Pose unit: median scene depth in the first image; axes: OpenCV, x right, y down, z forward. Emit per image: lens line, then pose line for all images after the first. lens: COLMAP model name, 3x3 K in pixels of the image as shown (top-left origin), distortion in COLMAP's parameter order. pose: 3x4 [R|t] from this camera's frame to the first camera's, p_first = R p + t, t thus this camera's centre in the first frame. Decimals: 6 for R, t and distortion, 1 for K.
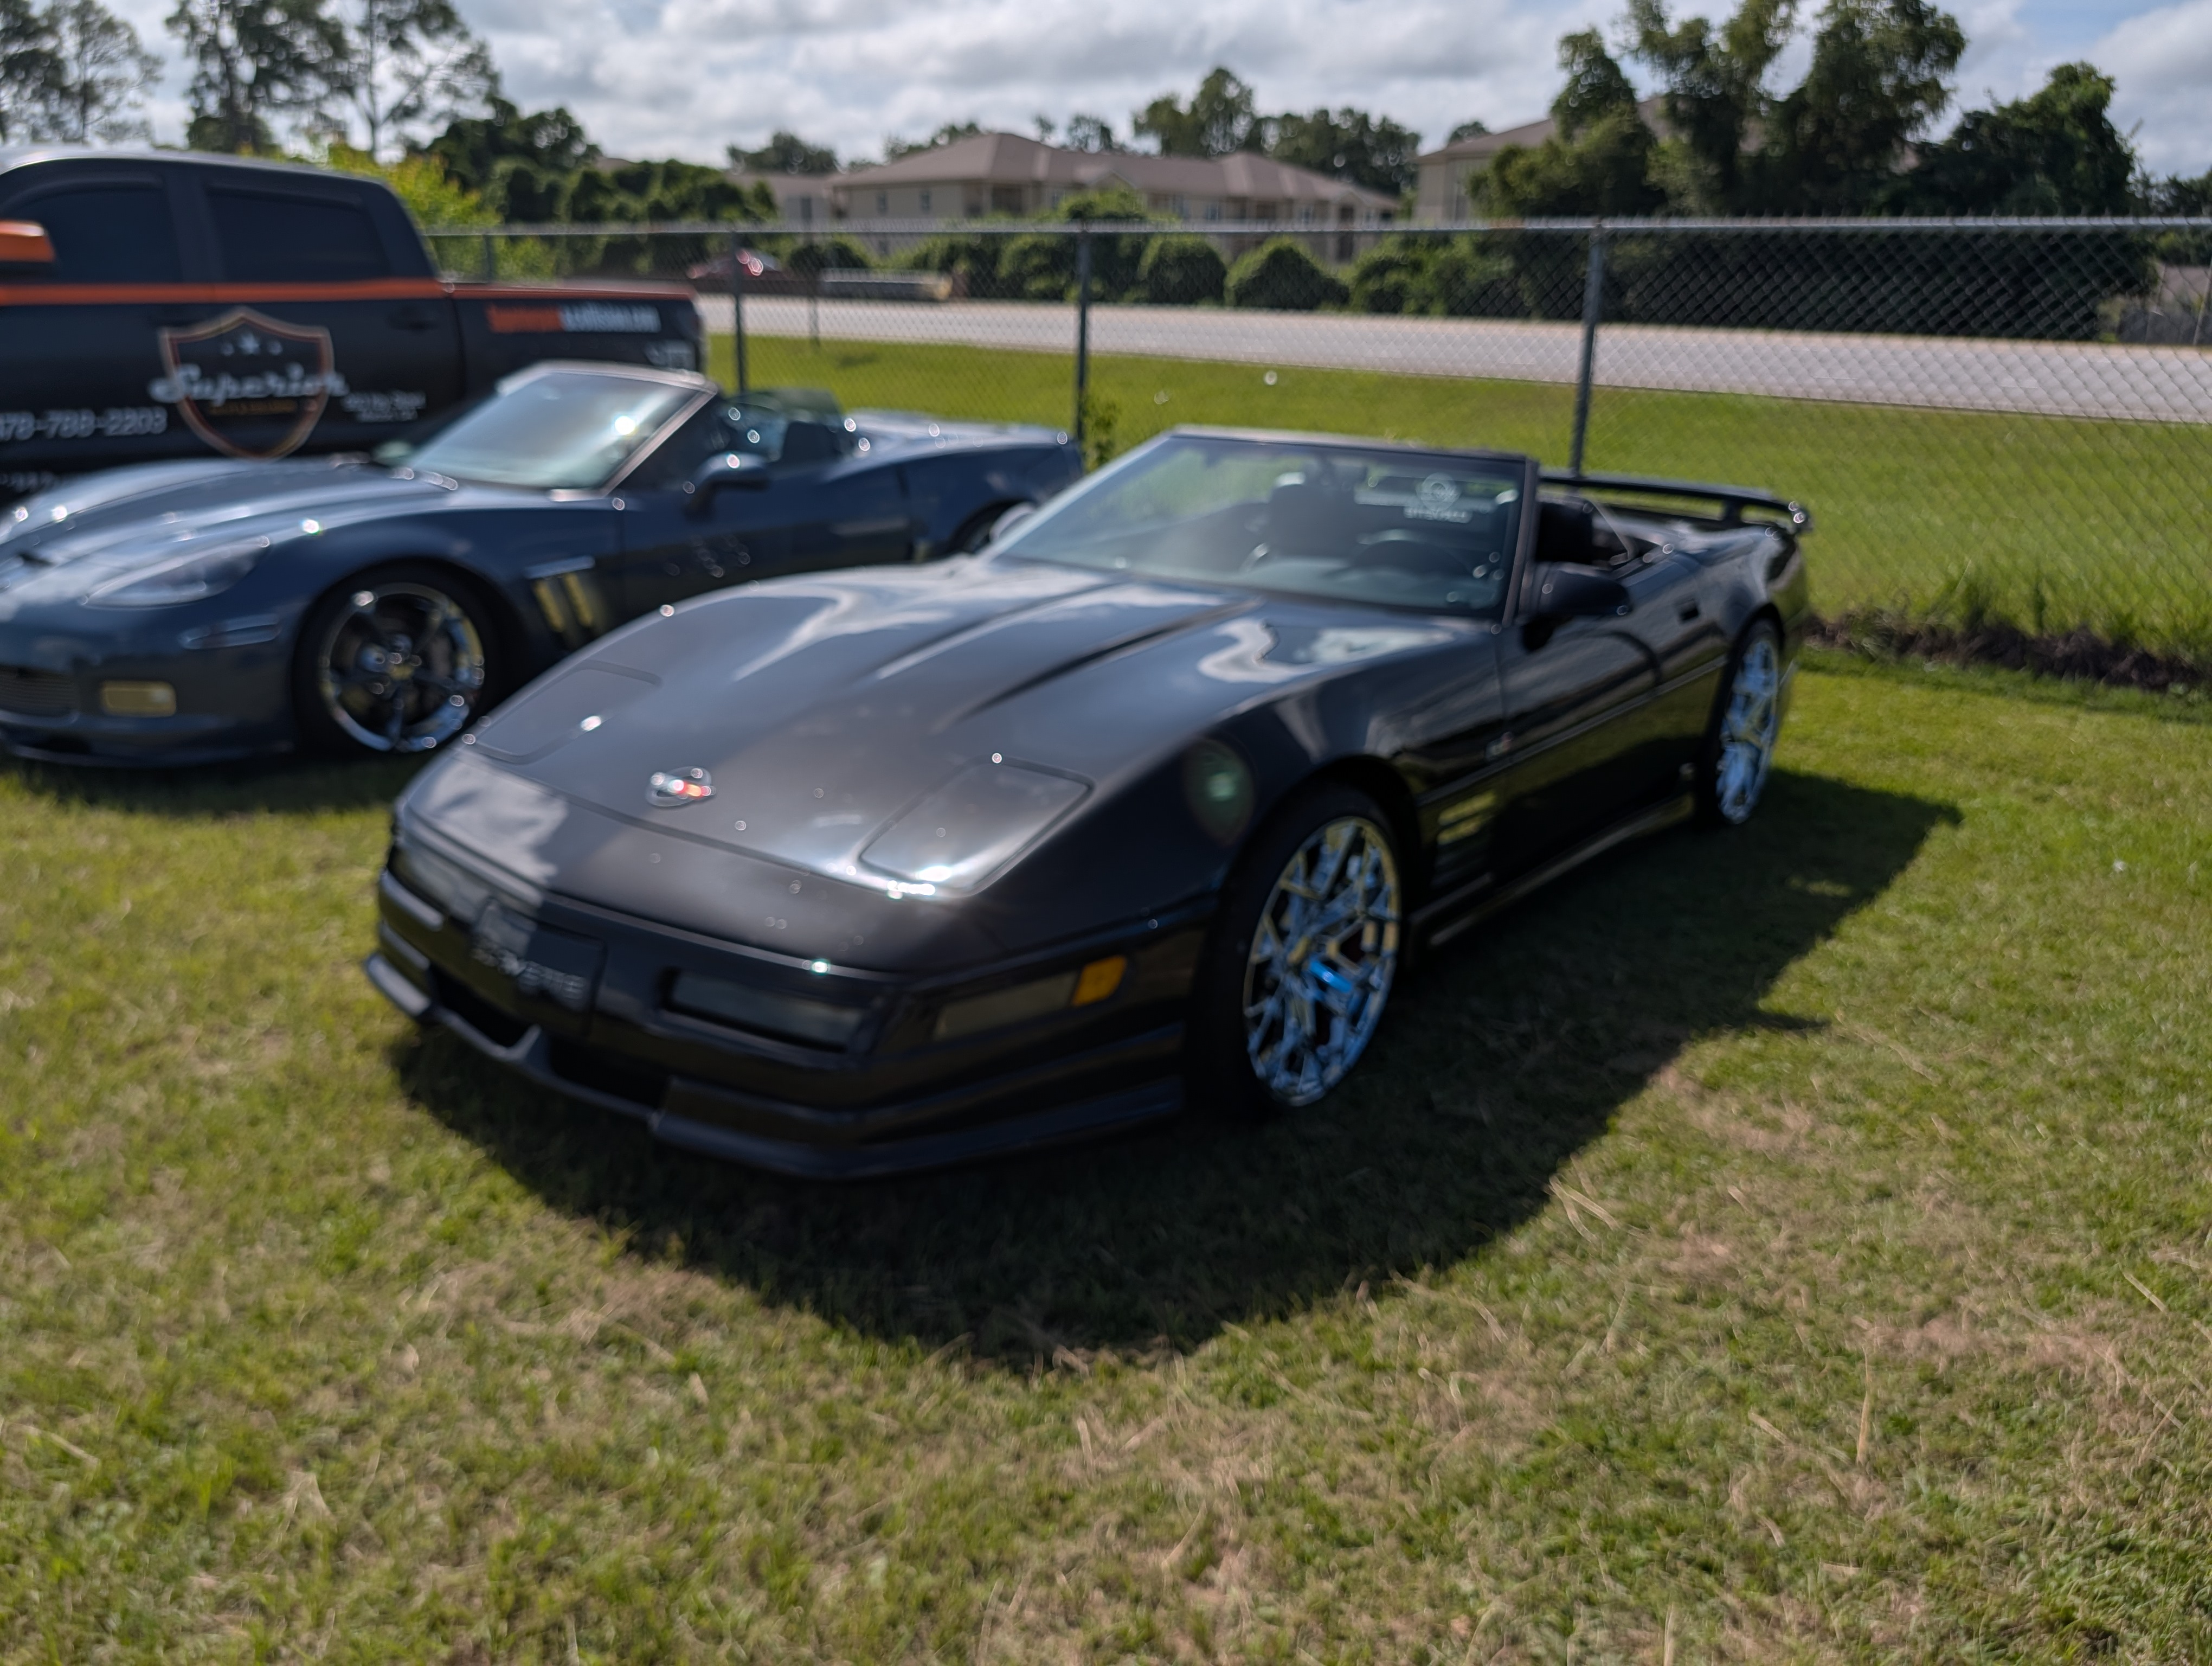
lens RADIAL K [[1580.8, 0, 1098.4], [0, 1580.8, 863.0], [0, 0, 1]] dist [-0.003705, -0.000241]
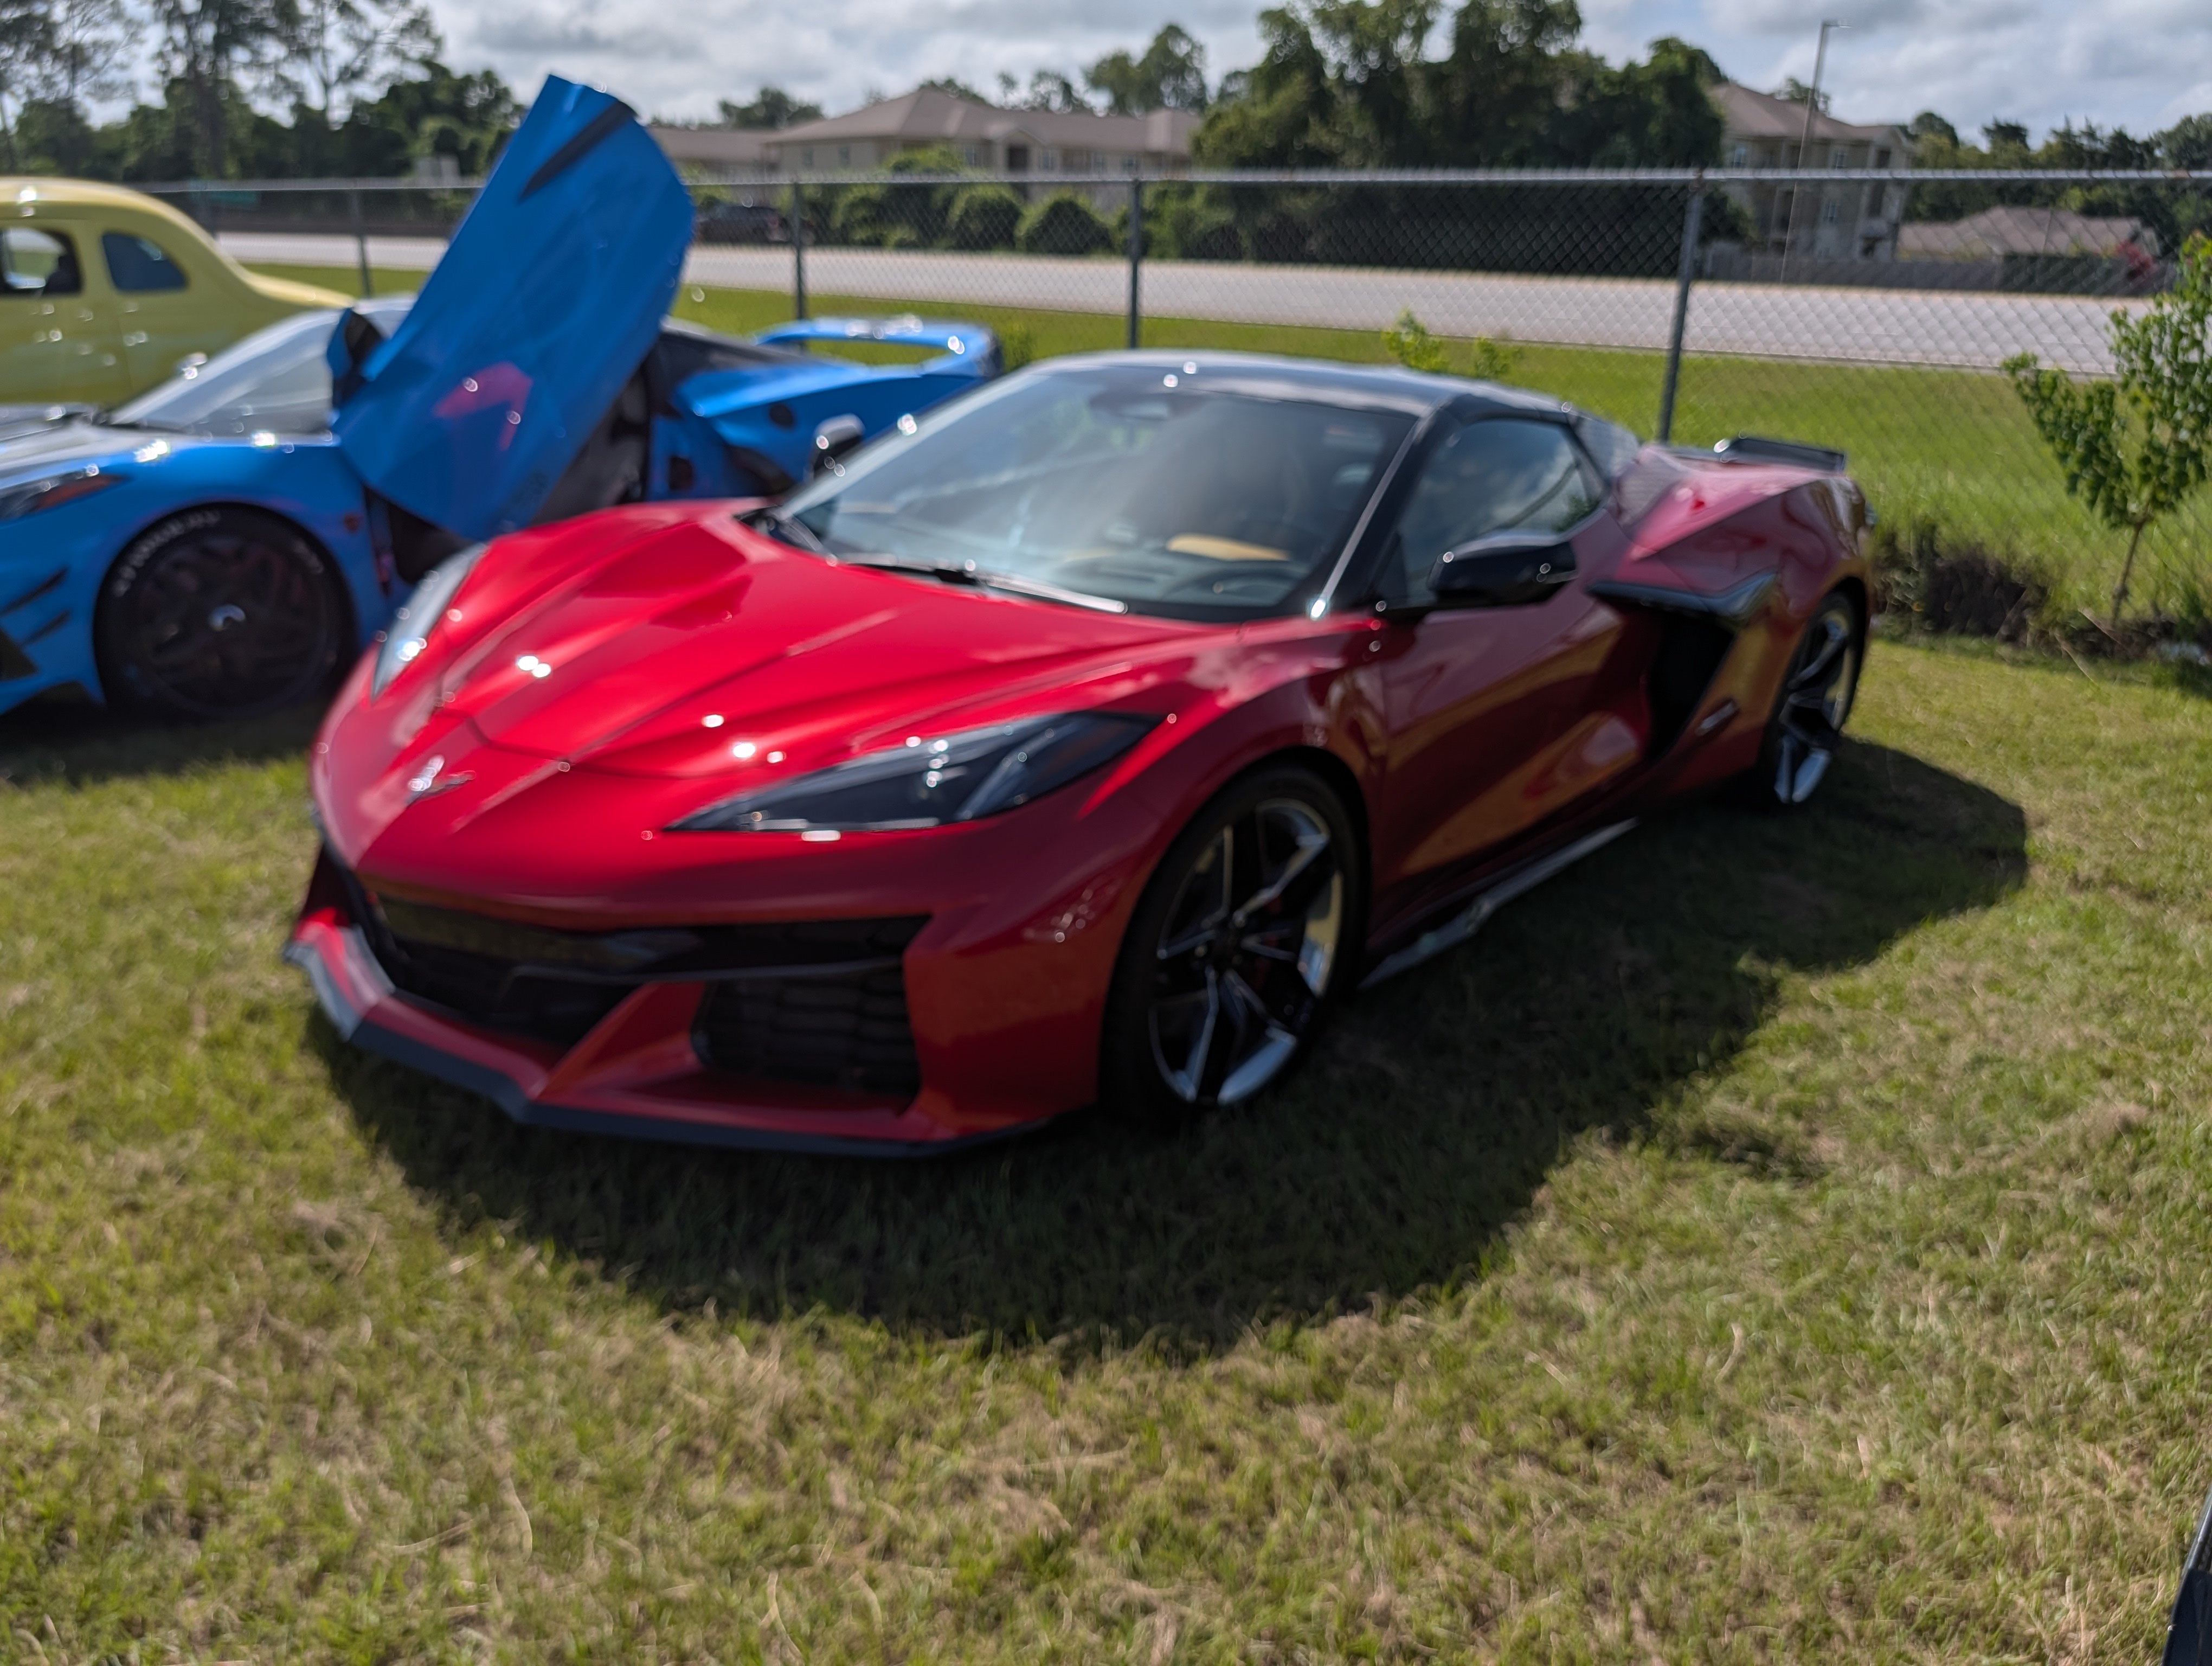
lens RADIAL K [[1592.9, 0, 1114.3], [0, 1592.9, 868.7], [0, 0, 1]] dist [-0.002020, -0.000165]
pose [[0.999498, 0.012021, -0.029320, 0.119917], [-0.011274, 0.999611, 0.025508, 0.033866], [0.029615, -0.025164, 0.999245, -0.085479]]
